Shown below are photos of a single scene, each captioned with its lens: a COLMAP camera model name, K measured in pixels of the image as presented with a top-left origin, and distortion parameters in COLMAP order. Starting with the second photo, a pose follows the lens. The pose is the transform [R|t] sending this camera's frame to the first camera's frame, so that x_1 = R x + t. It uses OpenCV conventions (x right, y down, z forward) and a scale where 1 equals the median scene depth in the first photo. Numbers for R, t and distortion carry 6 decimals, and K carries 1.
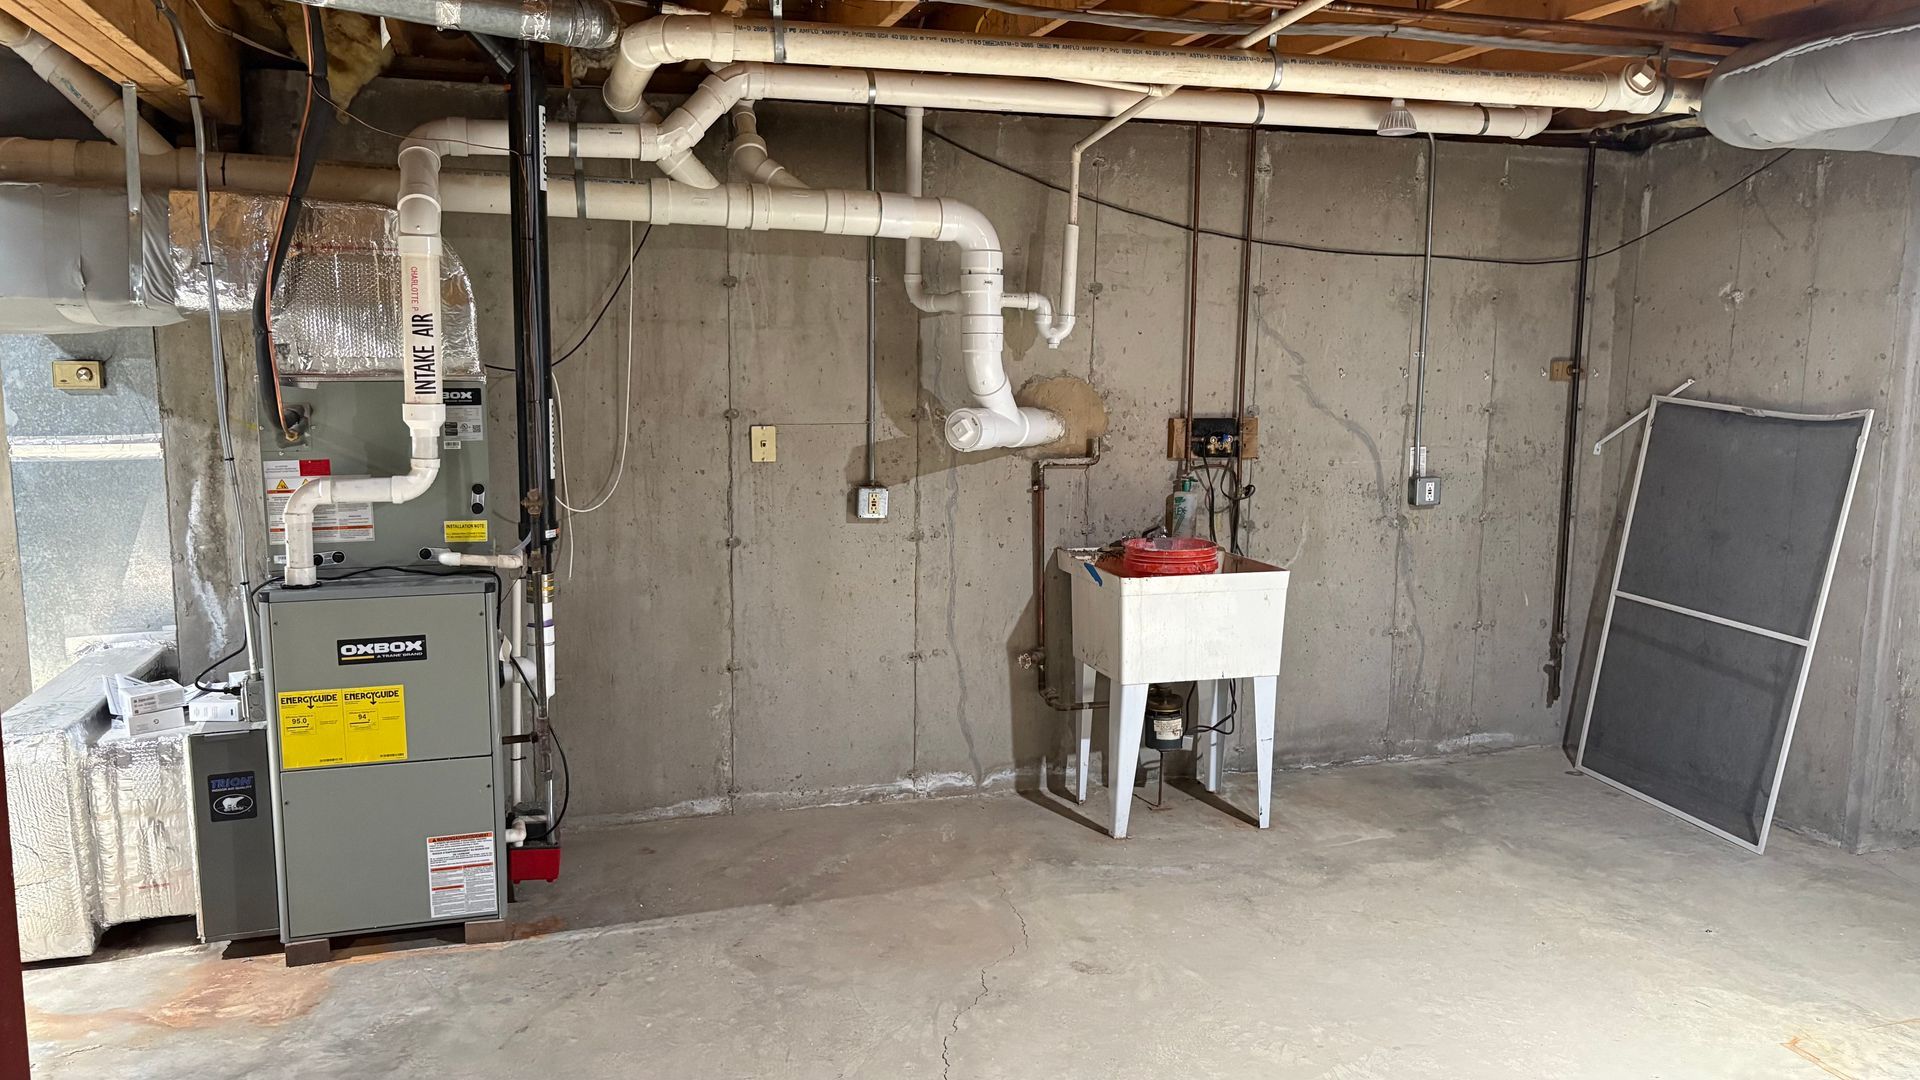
lens RADIAL K [[1410.4, 0, 966.0], [0, 1410.4, 538.1], [0, 0, 1]] dist [0.031566, -0.031267]
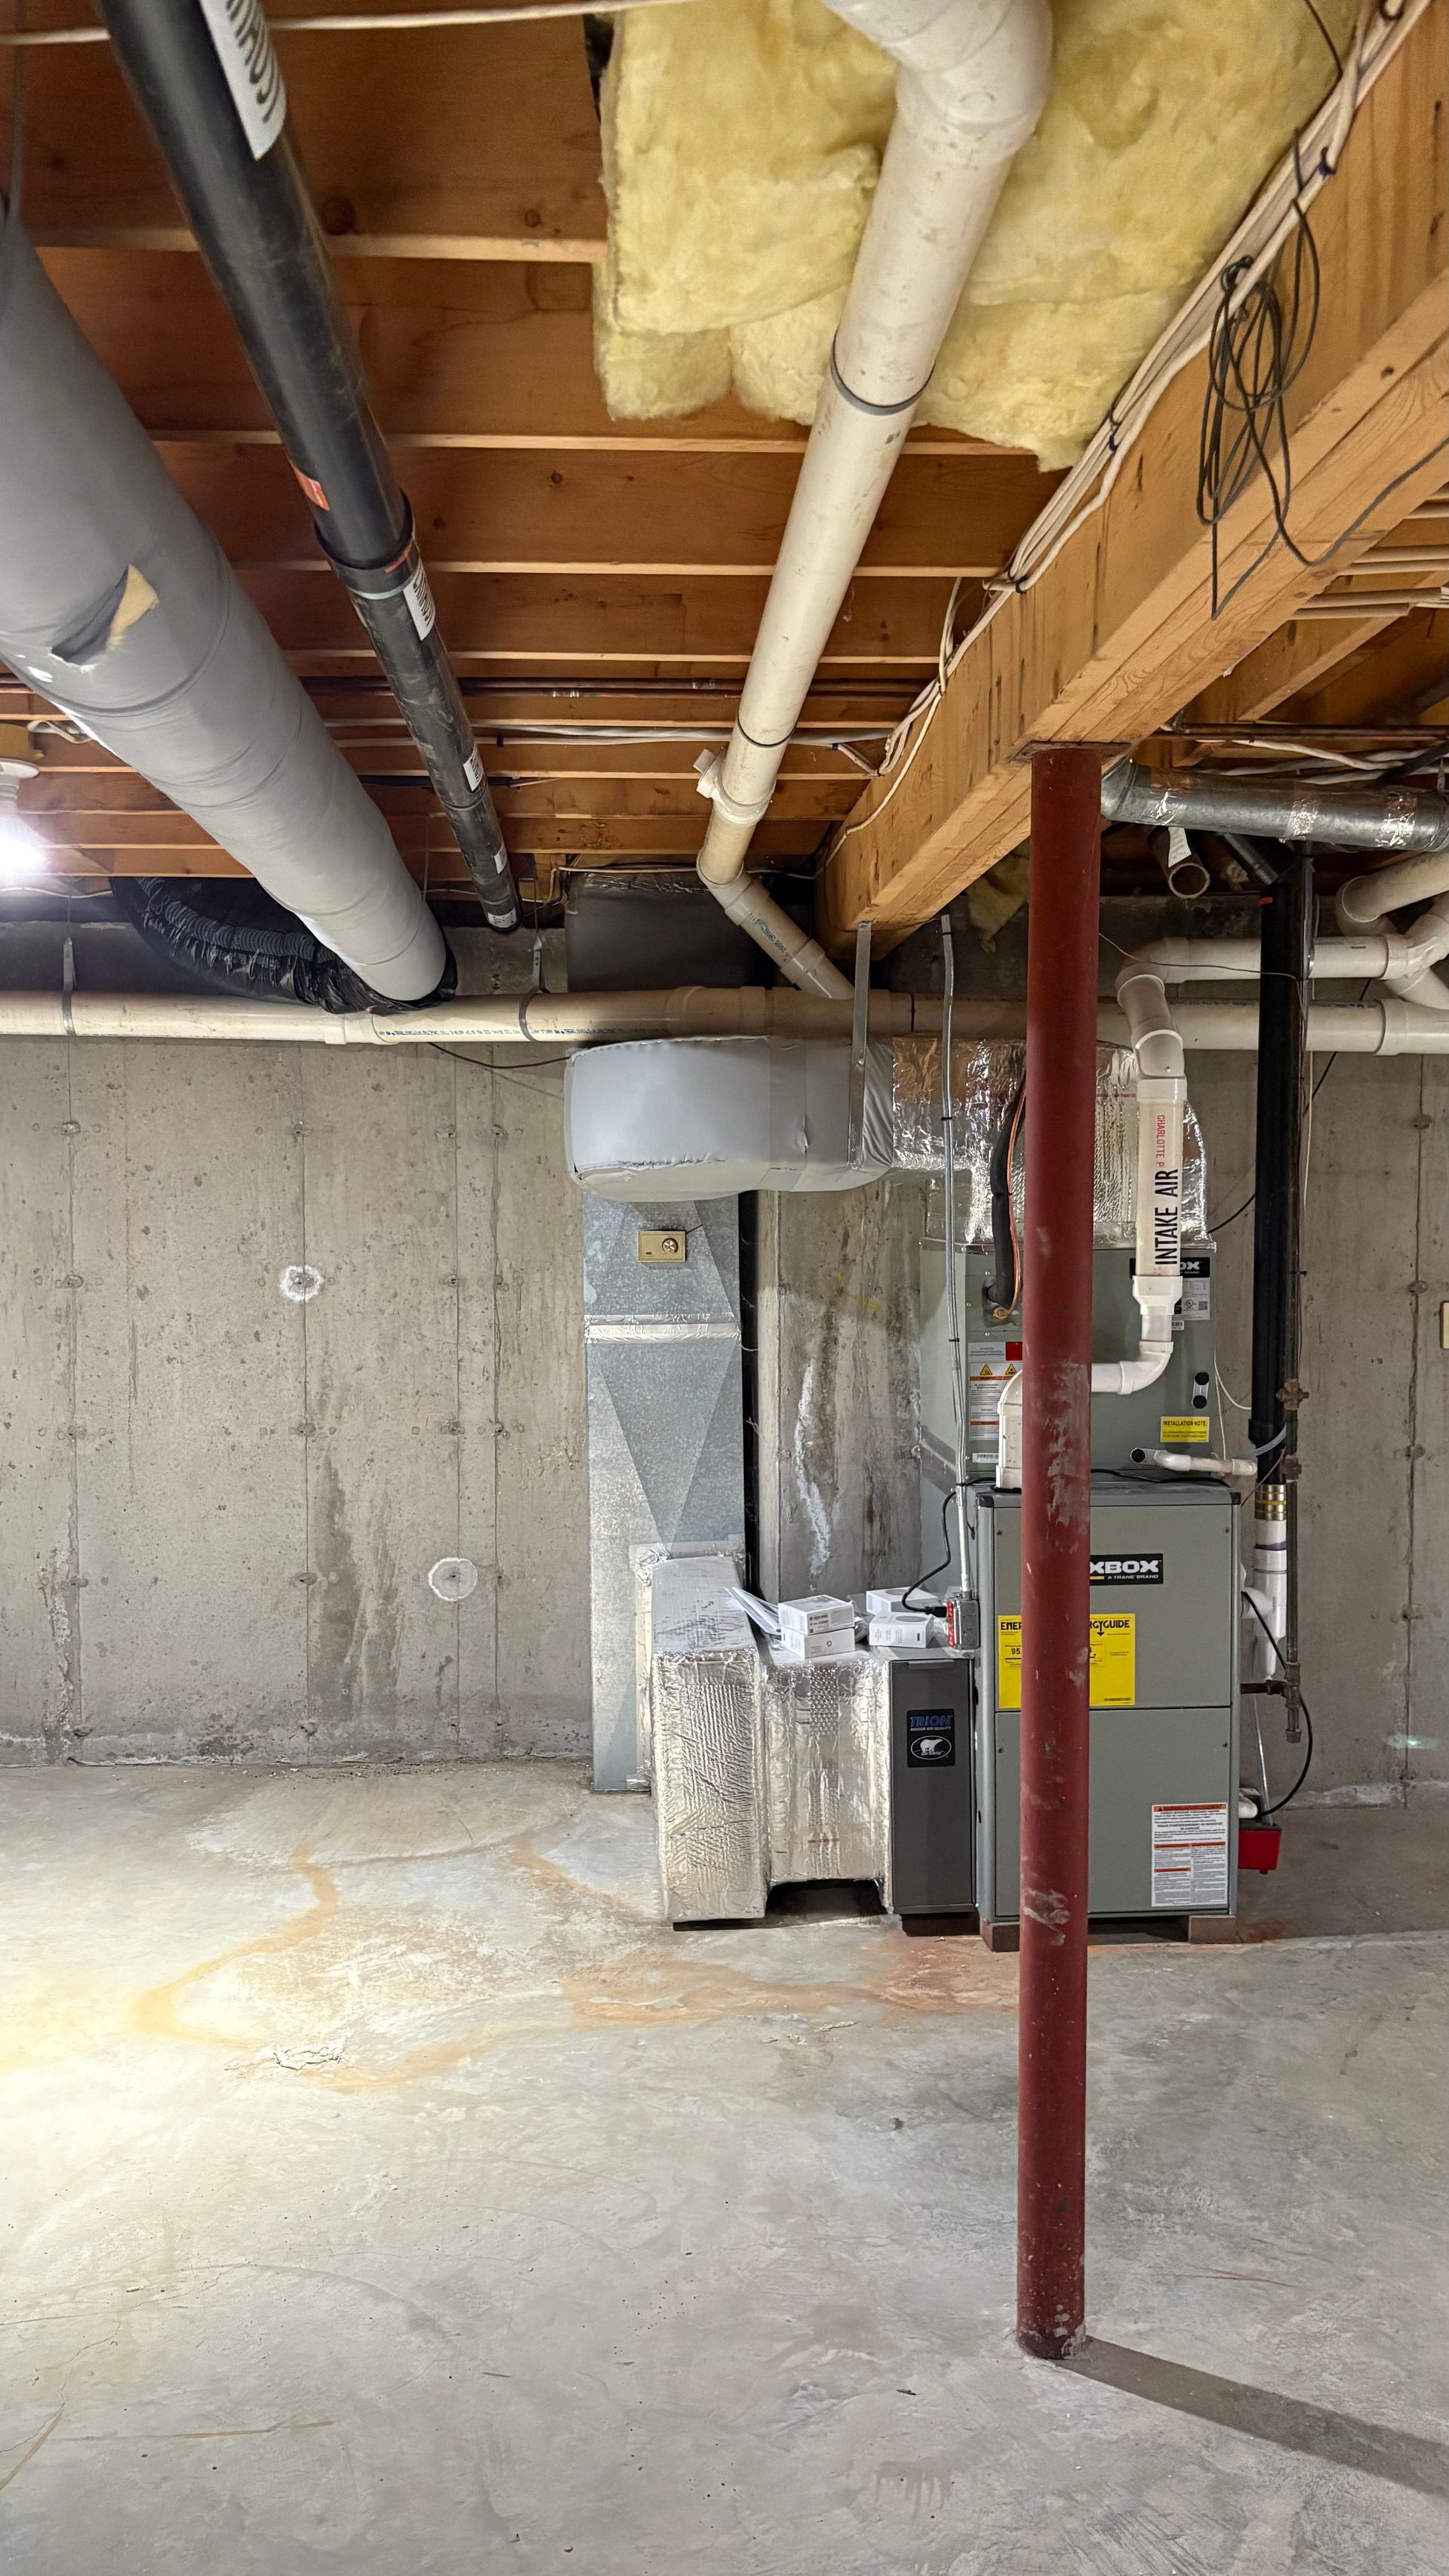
lens RADIAL K [[1892.2, 0, 720.5], [0, 1892.2, 1286.3], [0, 0, 1]] dist [0.031566, -0.031267]
pose [[0.970284, -0.001980, -0.241961, -0.351378], [-0.019826, 0.995954, -0.087656, 0.014534], [0.241156, 0.089848, 0.966318, -0.143169]]
